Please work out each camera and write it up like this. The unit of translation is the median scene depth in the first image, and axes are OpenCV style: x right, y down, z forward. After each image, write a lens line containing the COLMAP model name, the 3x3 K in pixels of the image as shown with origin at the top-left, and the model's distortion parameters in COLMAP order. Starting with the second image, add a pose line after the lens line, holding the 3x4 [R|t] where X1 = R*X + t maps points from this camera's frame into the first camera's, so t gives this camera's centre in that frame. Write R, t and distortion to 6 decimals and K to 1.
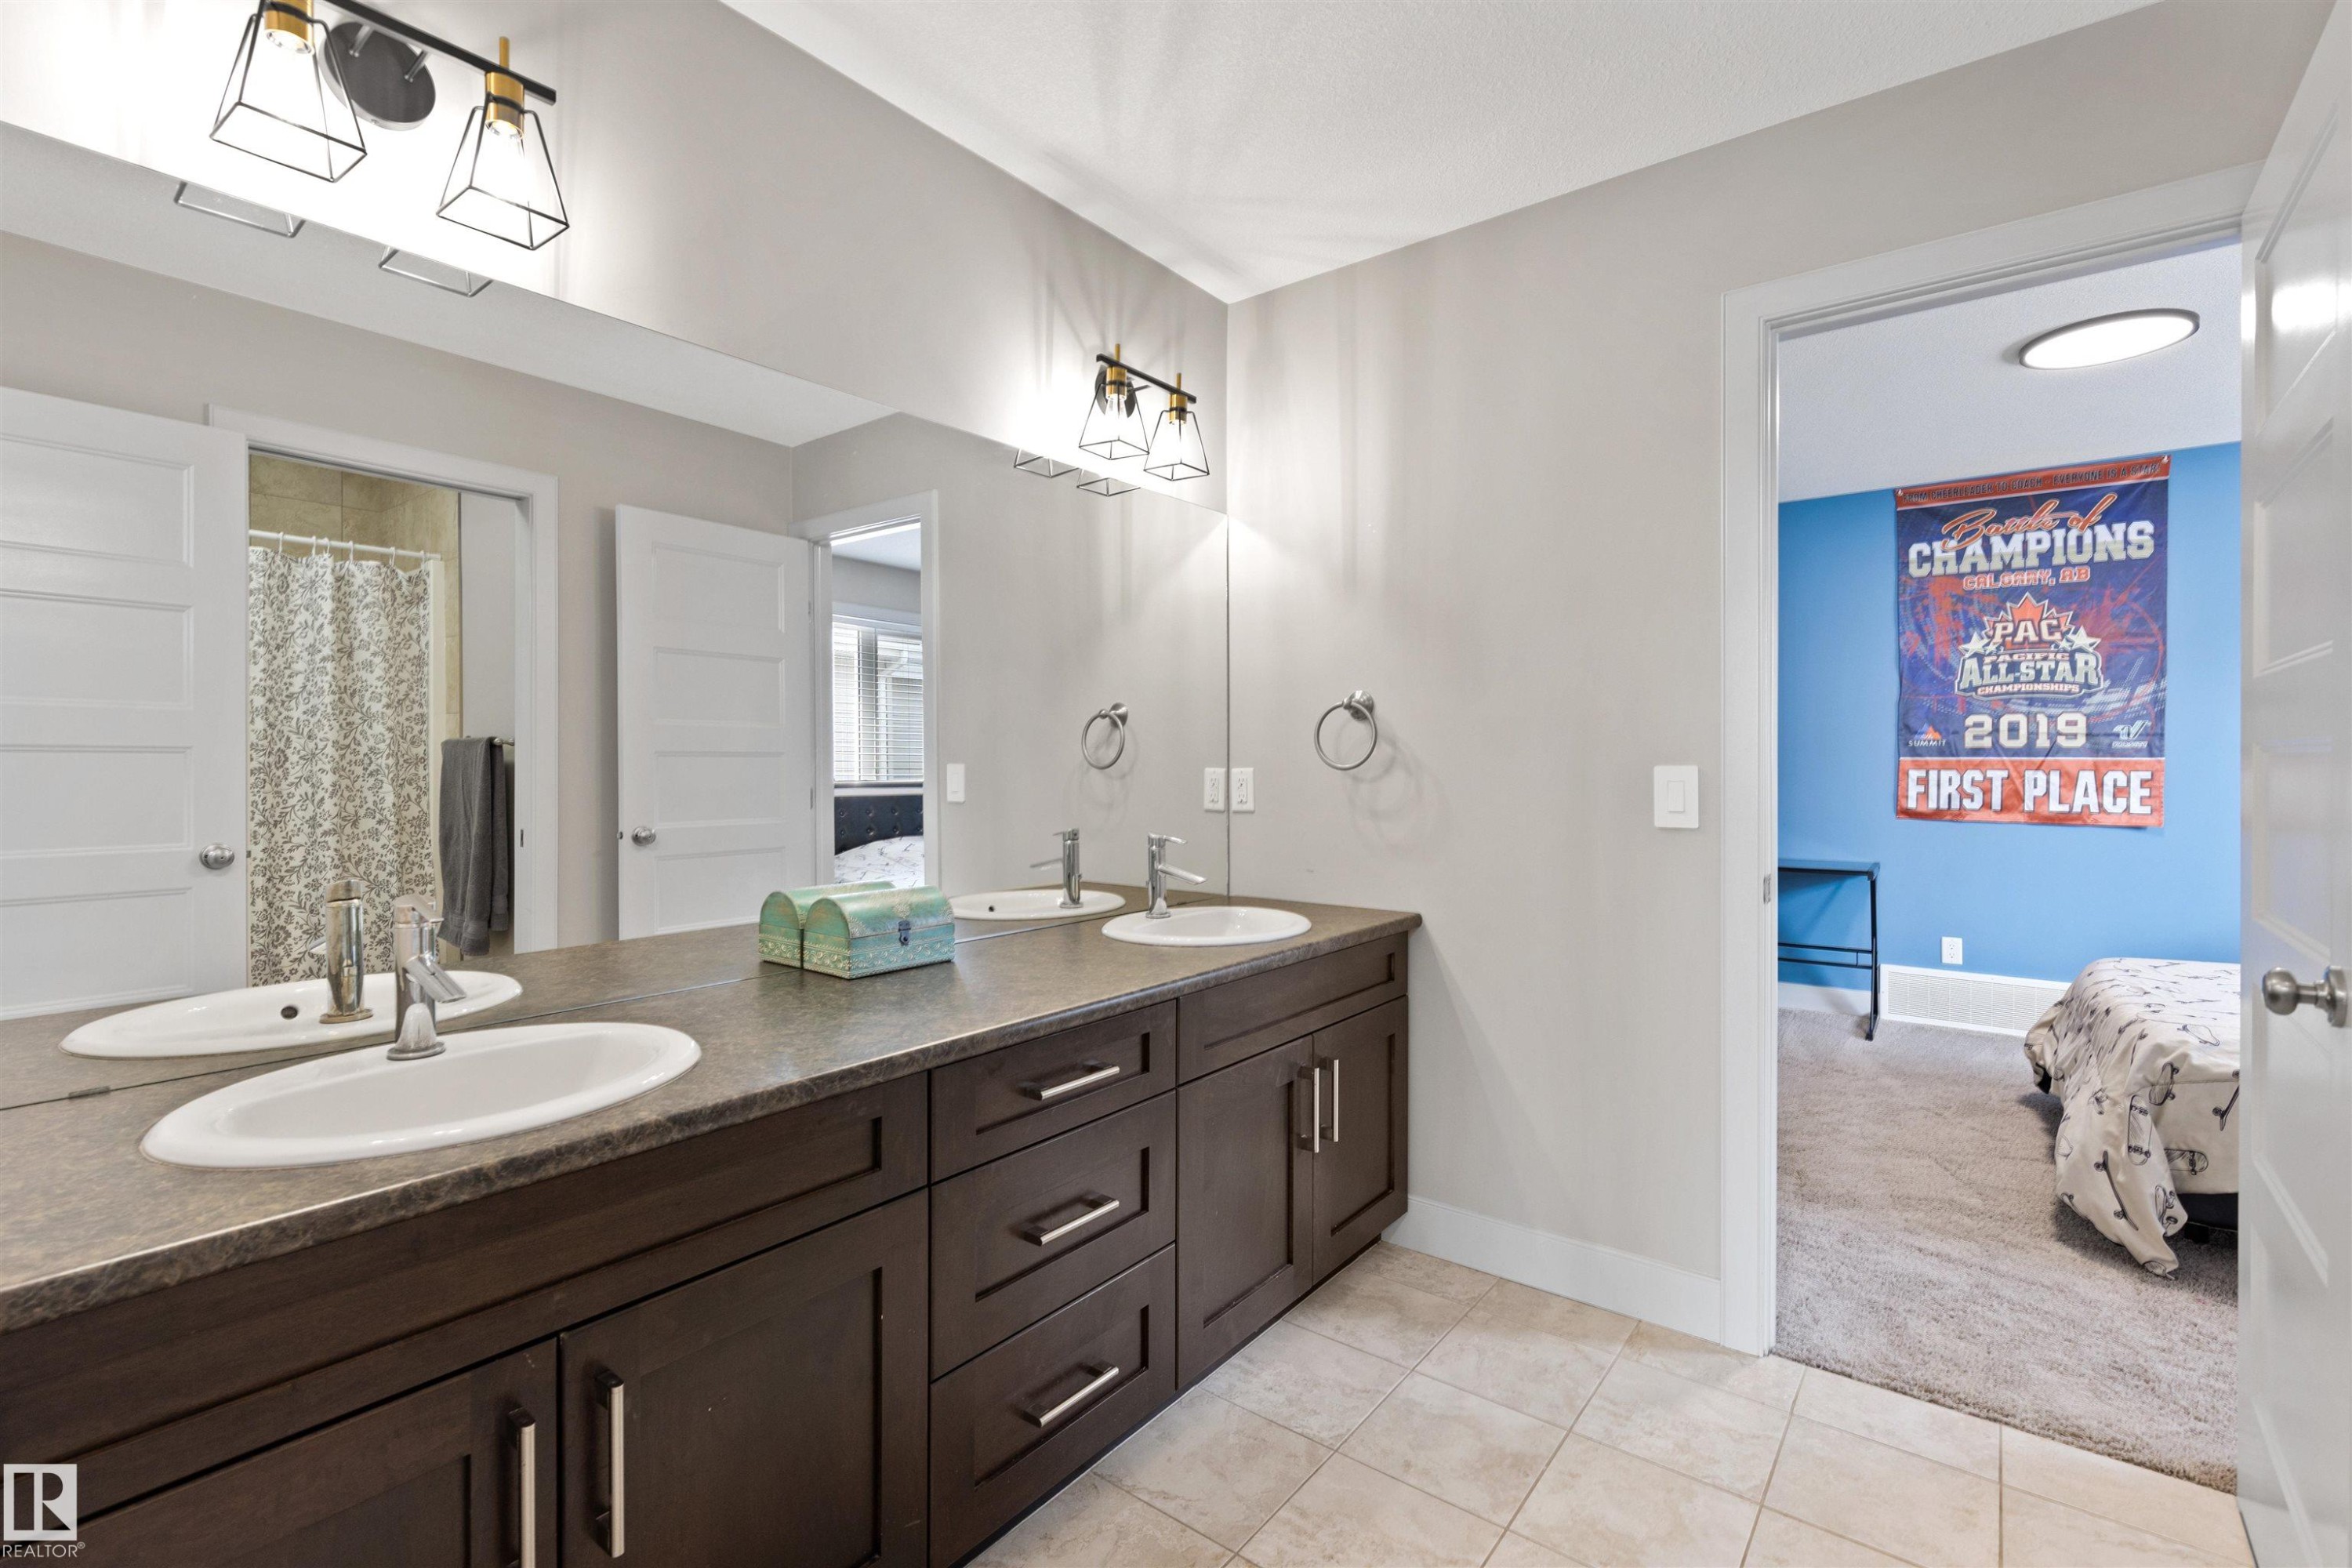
lens RADIAL K [[1047.9, 0, 1155.3], [0, 1047.9, 772.8], [0, 0, 1]] dist [0.003404, 0.000321]
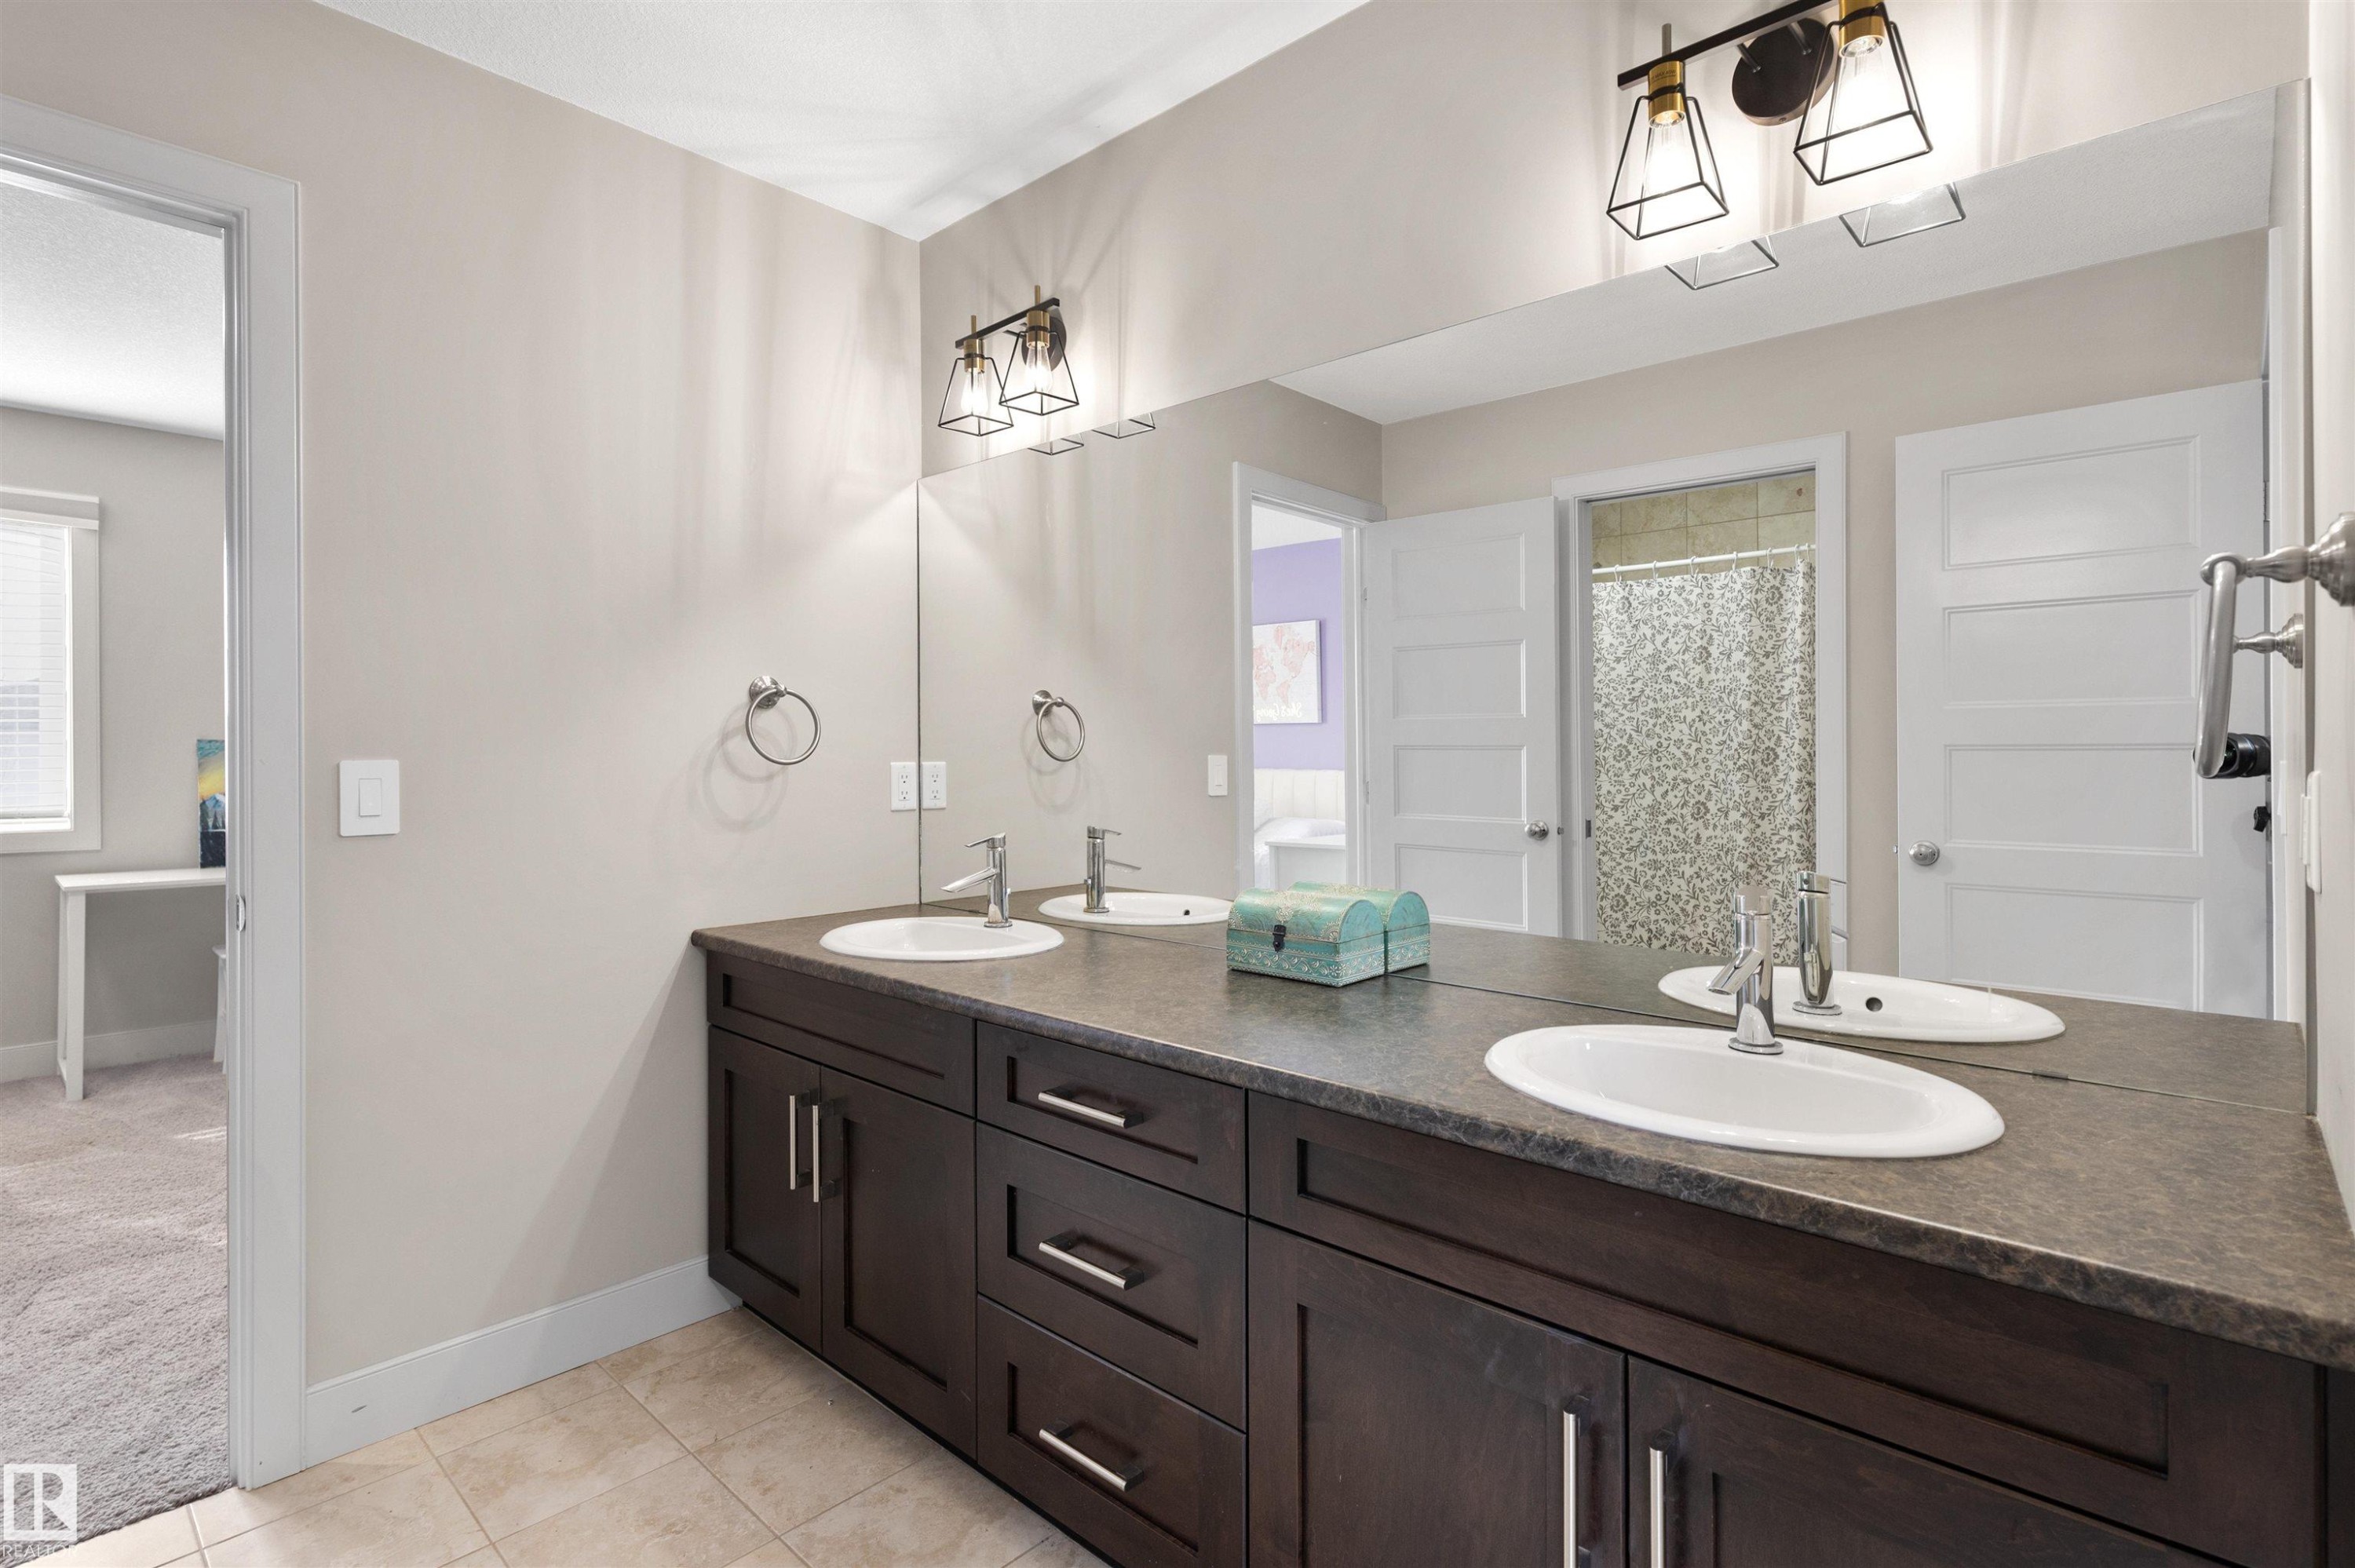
lens RADIAL K [[1137.8, 0, 1179.5], [0, 1137.8, 758.8], [0, 0, 1]] dist [0.000991, -0.000498]
pose [[-0.080692, -0.001103, -0.996738, 0.632588], [-0.012778, 0.999918, -0.000072, -0.005126], [0.996657, 0.012731, -0.080700, 0.816863]]
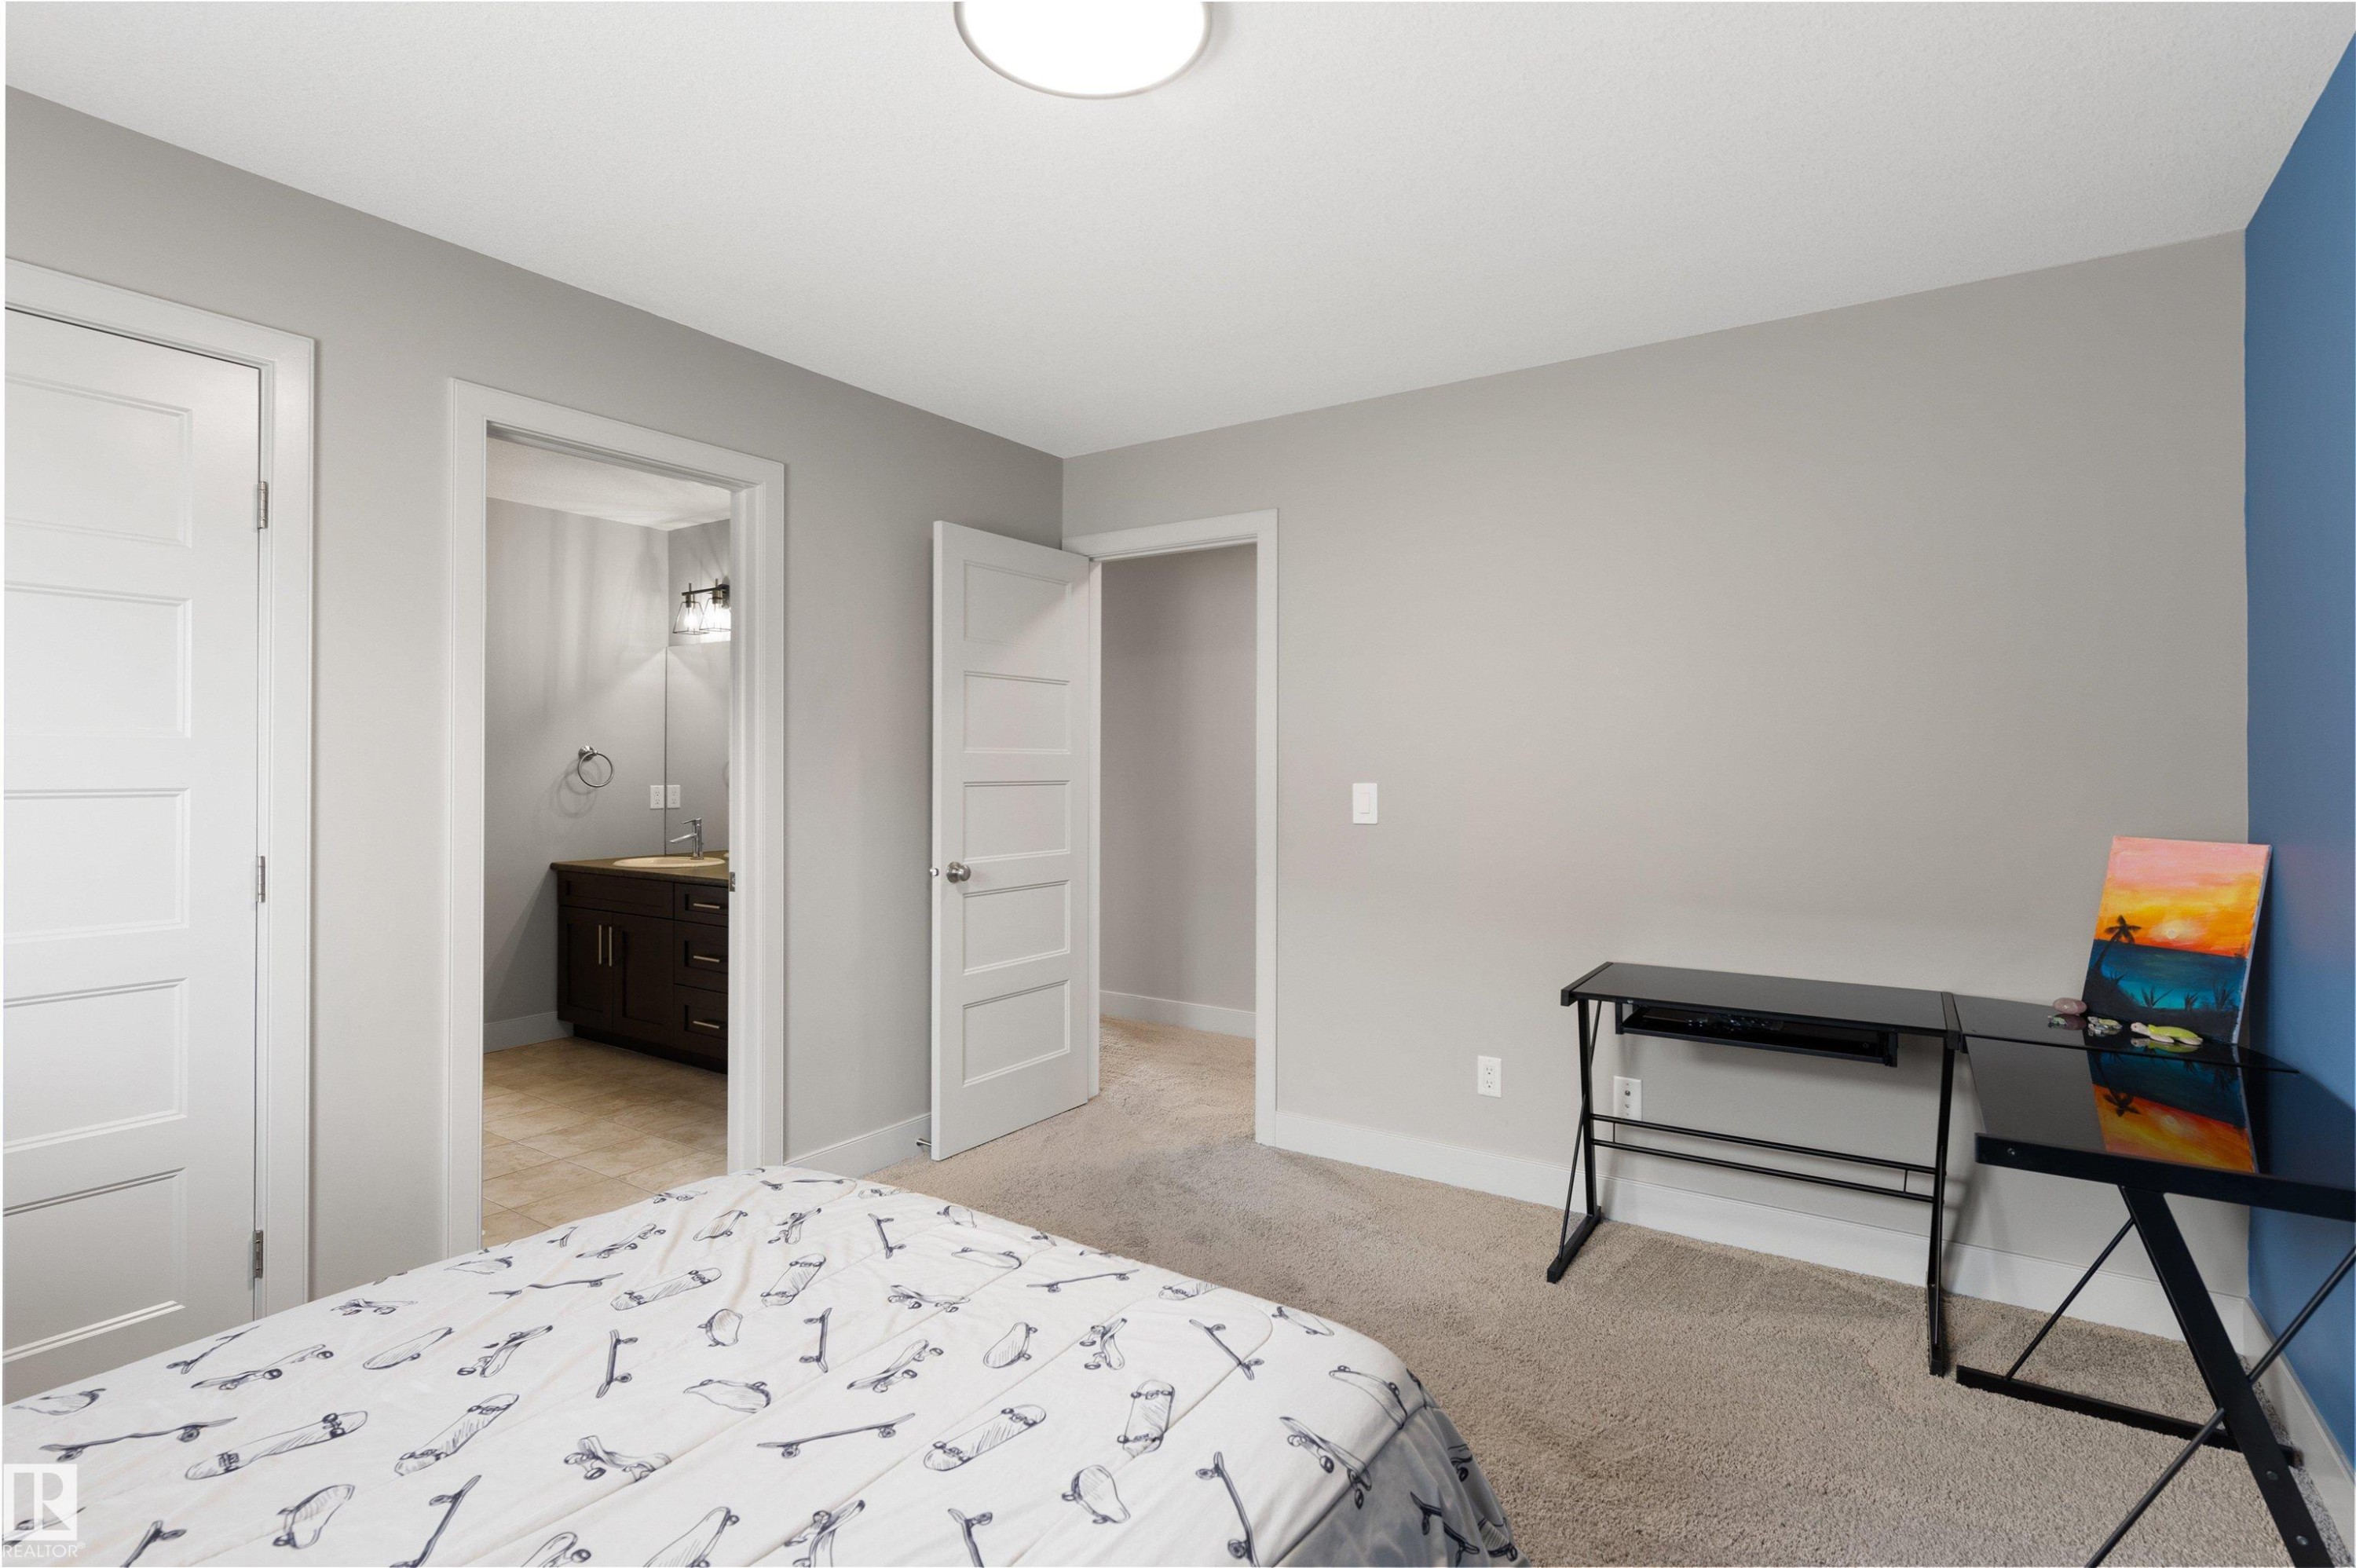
lens RADIAL K [[1049.6, 0, 1157.3], [0, 1049.6, 772.7], [0, 0, 1]] dist [0.003404, 0.000321]
pose [[0.089789, -0.001490, -0.995960, 1.230575], [-0.020809, 0.999778, -0.003372, -0.022790], [0.995743, 0.021028, 0.089738, 1.060888]]
